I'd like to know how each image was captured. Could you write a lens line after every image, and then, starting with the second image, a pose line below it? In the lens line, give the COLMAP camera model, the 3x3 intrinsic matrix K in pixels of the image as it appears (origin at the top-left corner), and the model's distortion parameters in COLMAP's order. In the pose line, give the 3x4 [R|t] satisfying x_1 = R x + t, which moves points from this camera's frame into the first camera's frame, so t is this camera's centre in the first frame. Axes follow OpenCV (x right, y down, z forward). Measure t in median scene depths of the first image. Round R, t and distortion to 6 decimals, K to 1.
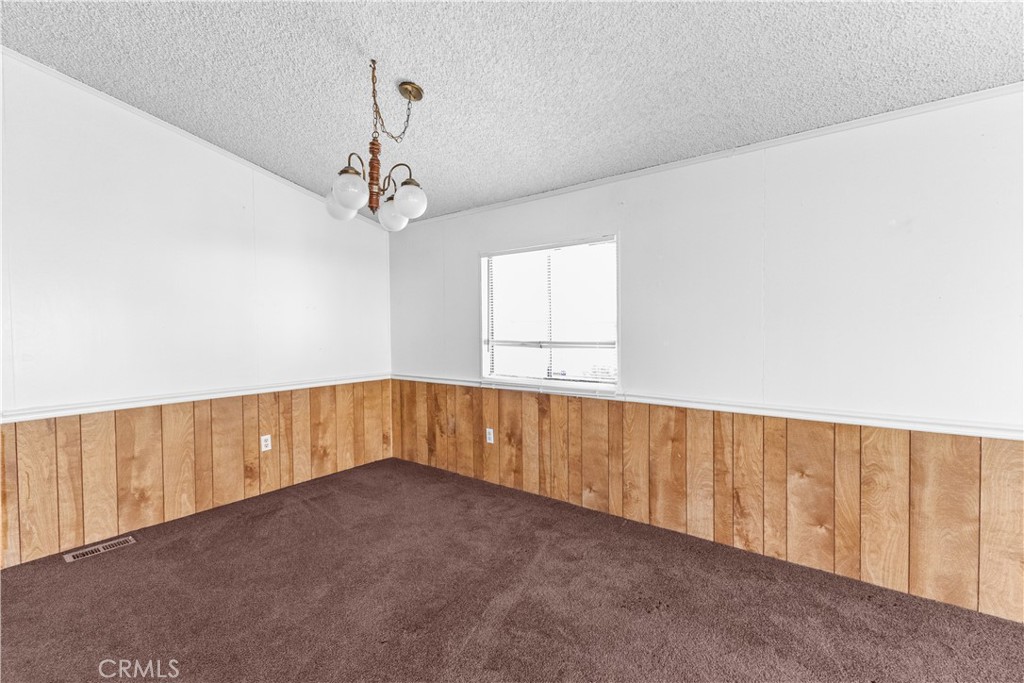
lens RADIAL K [[442.1, 0, 513.3], [0, 442.1, 336.5], [0, 0, 1]] dist [-0.014479, 0.000086]
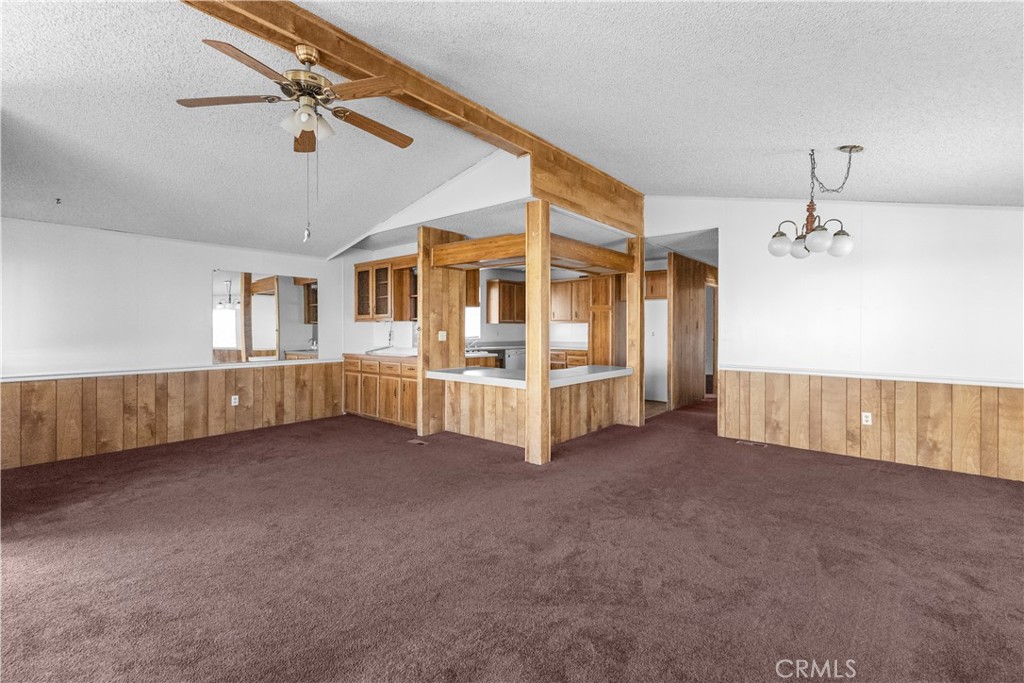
lens RADIAL K [[442.1, 0, 513.4], [0, 442.1, 332.4], [0, 0, 1]] dist [-0.014479, 0.000086]
pose [[-0.070625, 0.022509, -0.997249, 0.763975], [-0.020187, 0.999508, 0.023989, -0.015457], [0.997299, 0.021826, -0.070136, 0.070927]]
